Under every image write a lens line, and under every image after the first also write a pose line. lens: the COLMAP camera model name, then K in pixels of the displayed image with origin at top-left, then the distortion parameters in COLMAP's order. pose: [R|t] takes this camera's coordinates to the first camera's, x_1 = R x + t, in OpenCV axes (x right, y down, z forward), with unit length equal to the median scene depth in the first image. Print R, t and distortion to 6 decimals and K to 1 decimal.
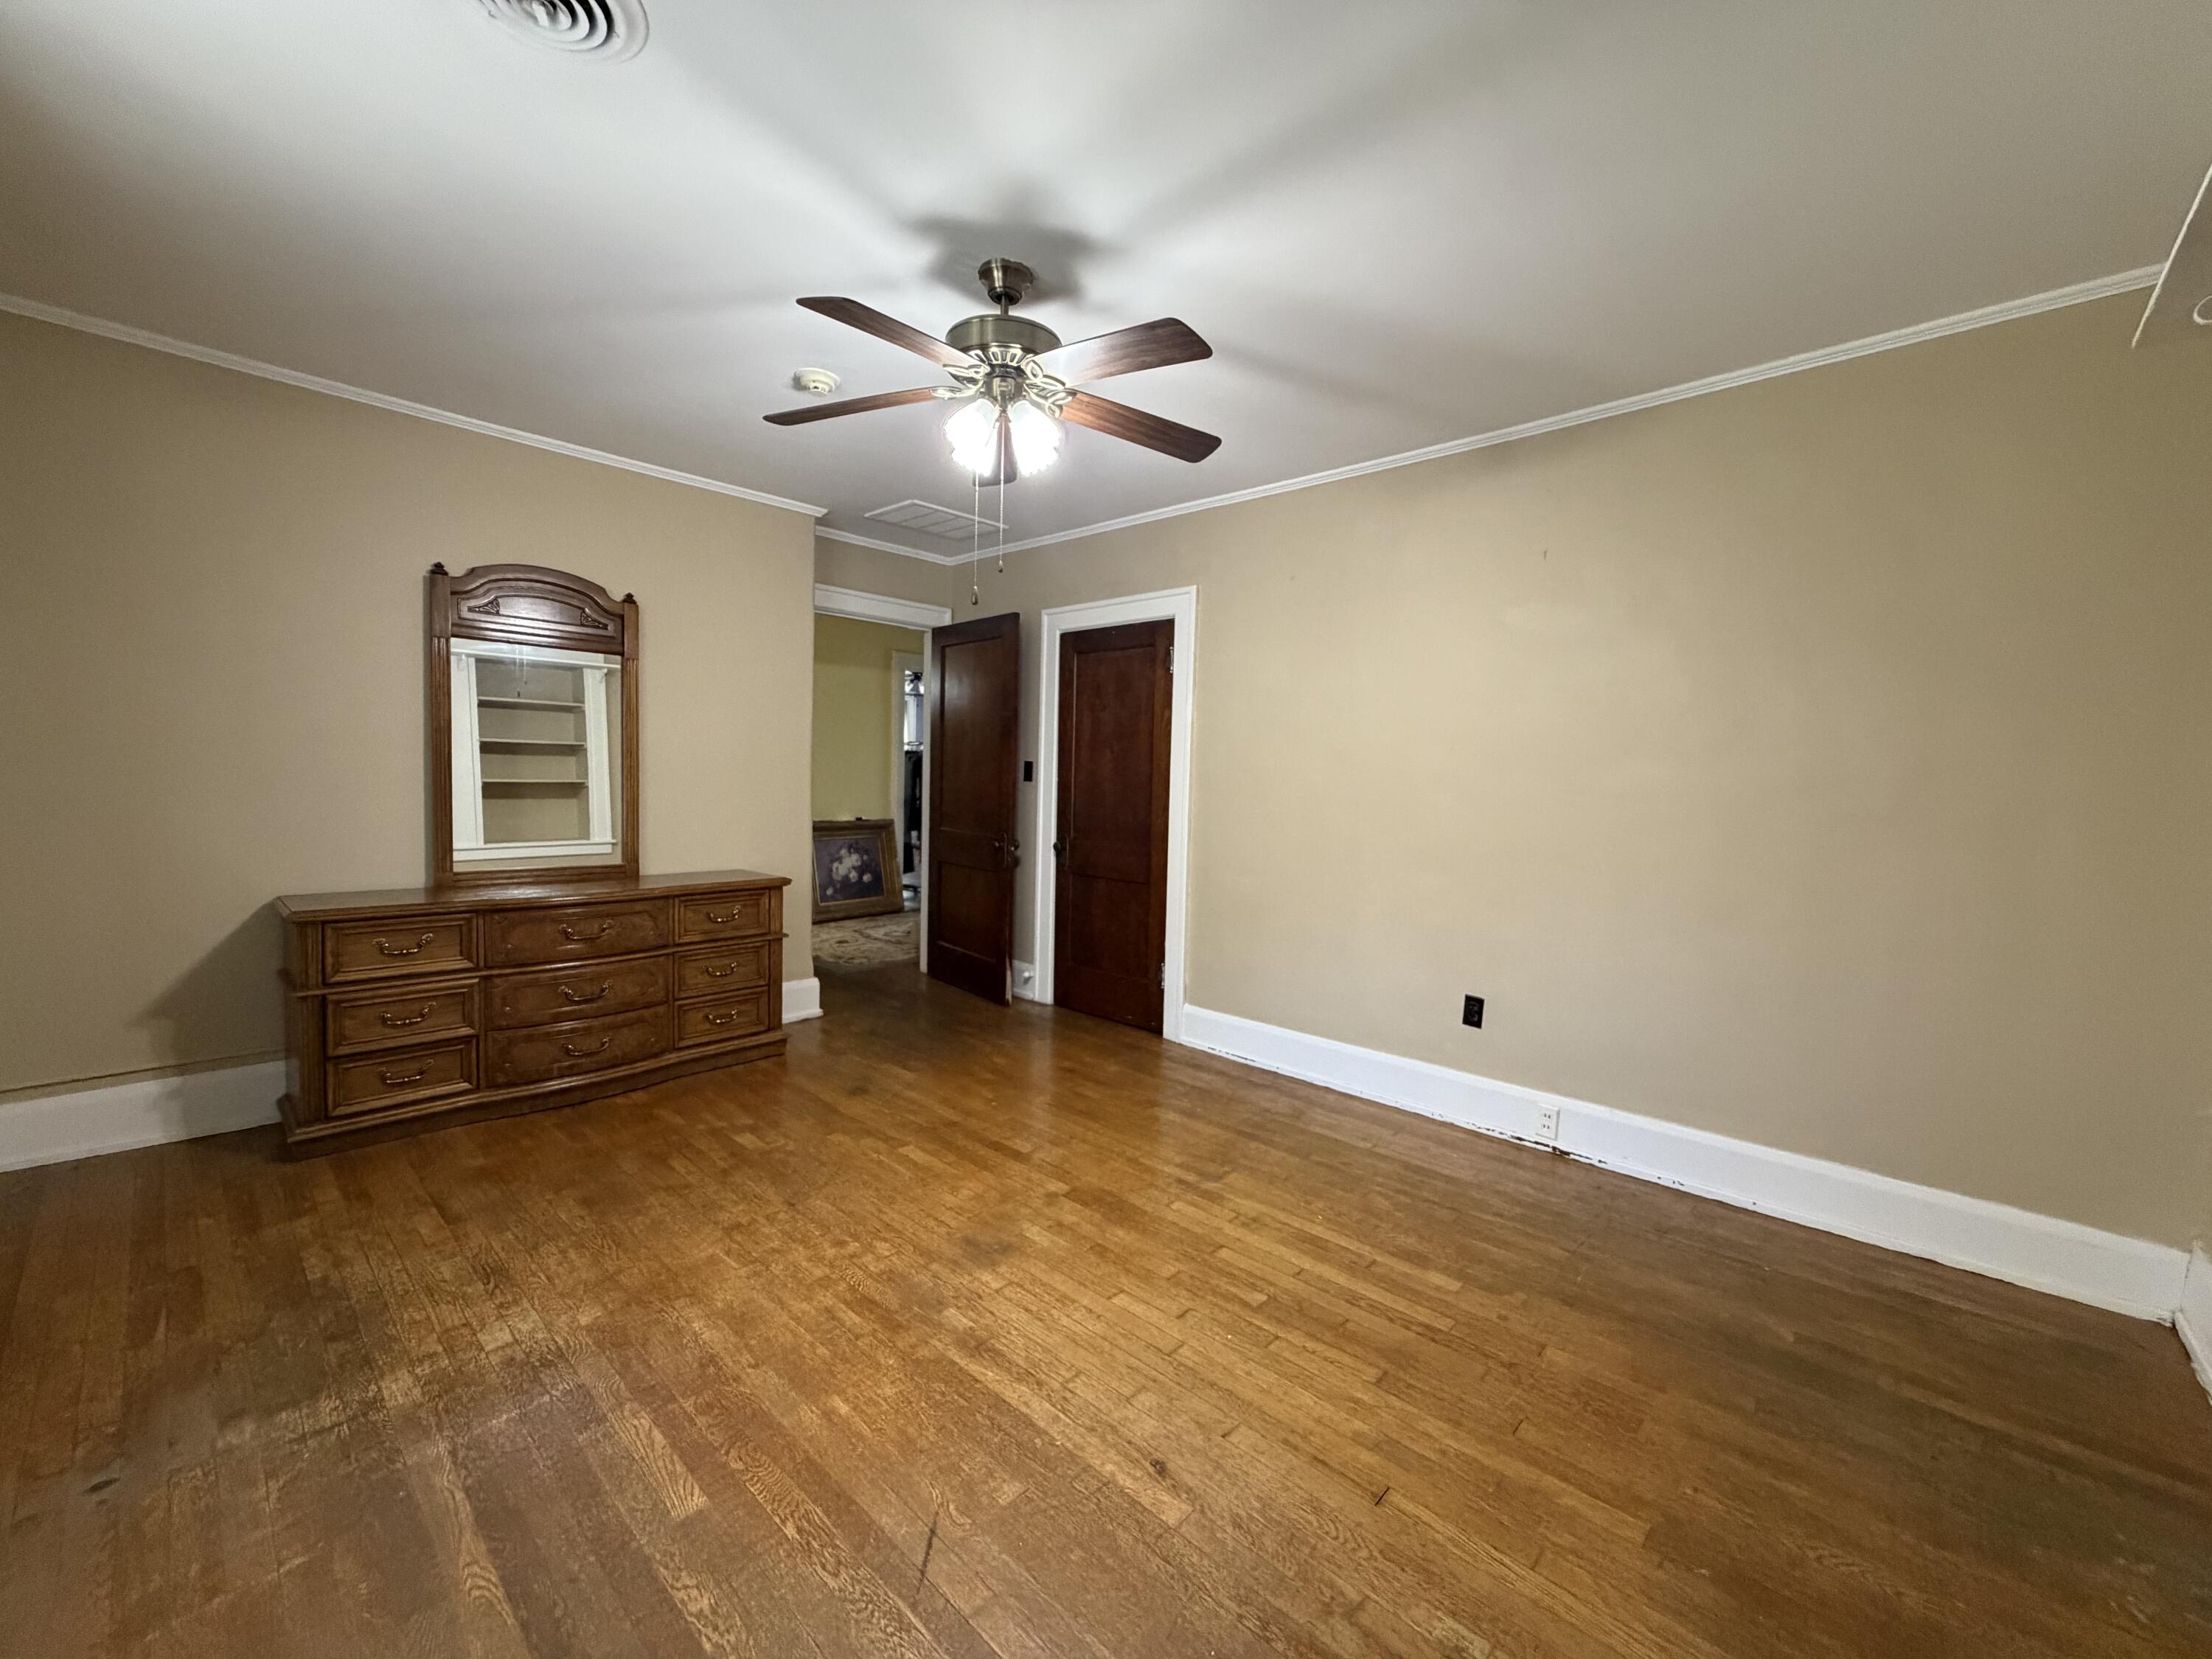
lens RADIAL K [[880.9, 0, 1098.7], [0, 880.9, 826.1], [0, 0, 1]] dist [0.001411, -0.000035]
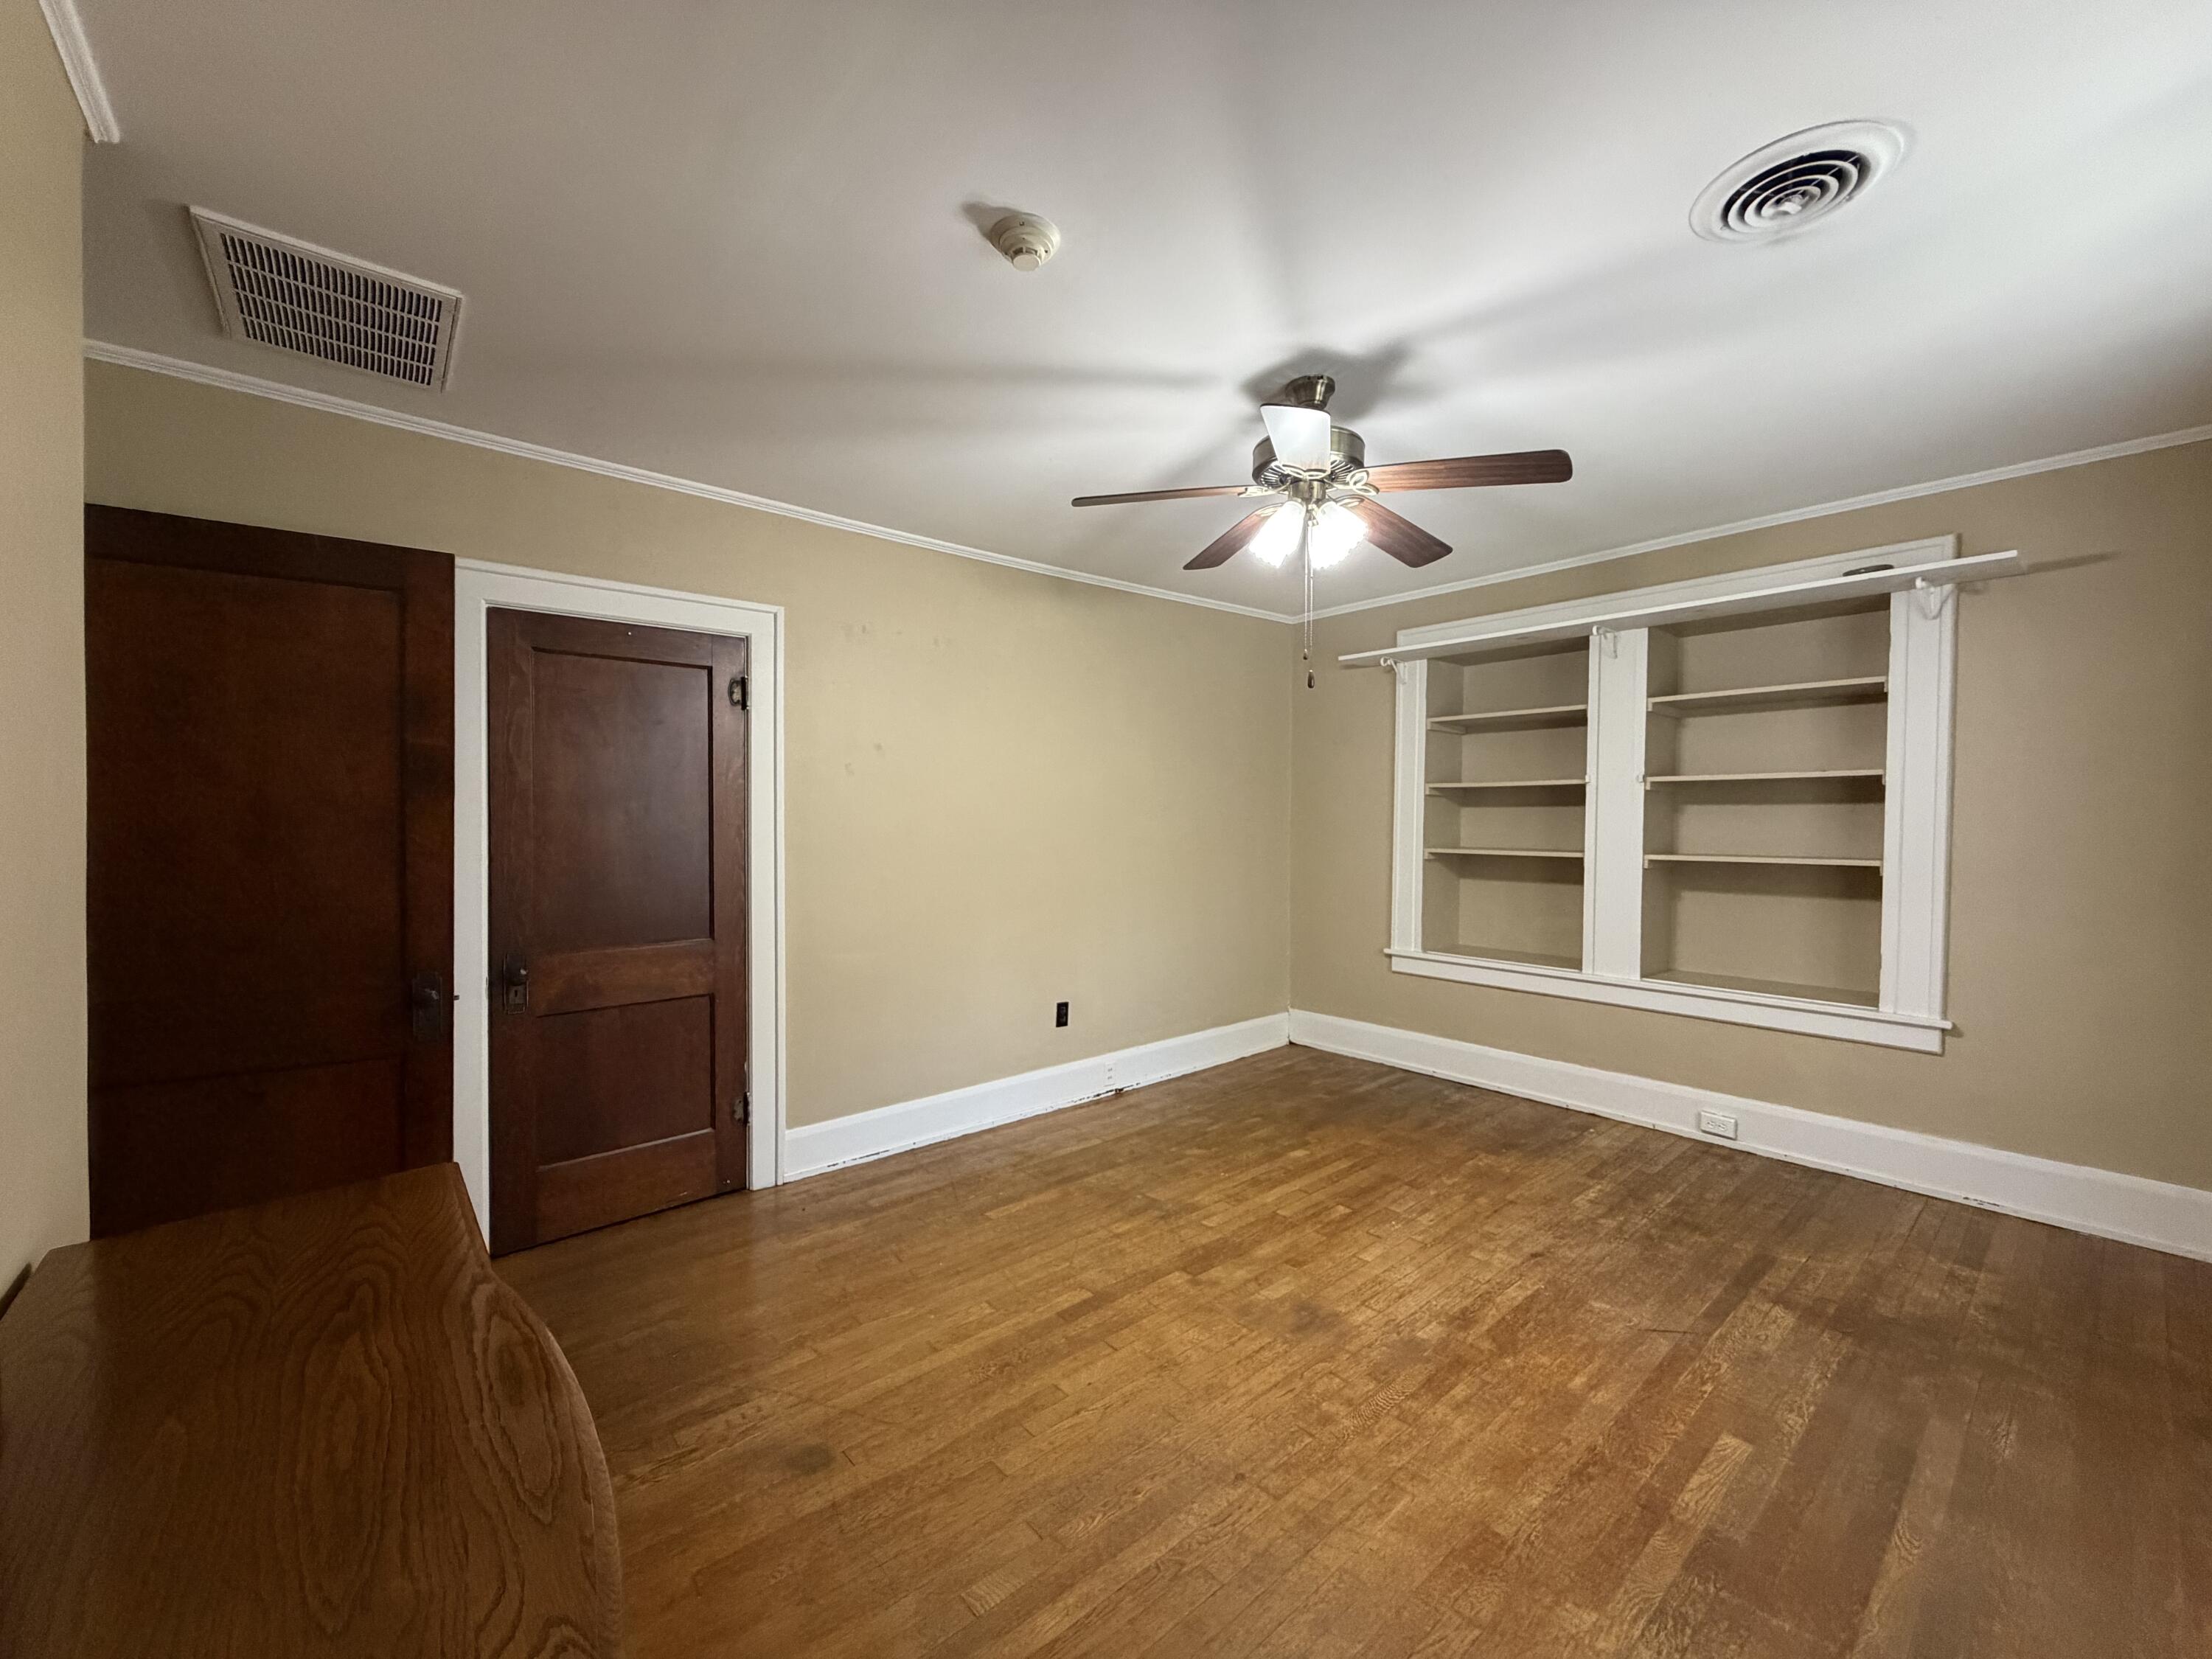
lens RADIAL K [[883.2, 0, 1095.7], [0, 883.2, 826.2], [0, 0, 1]] dist [0.000383, 0.000096]
pose [[0.111396, -0.036862, 0.993092, -1.177615], [0.066132, 0.997372, 0.029603, -0.136132], [-0.991573, 0.062378, 0.113541, 1.125961]]
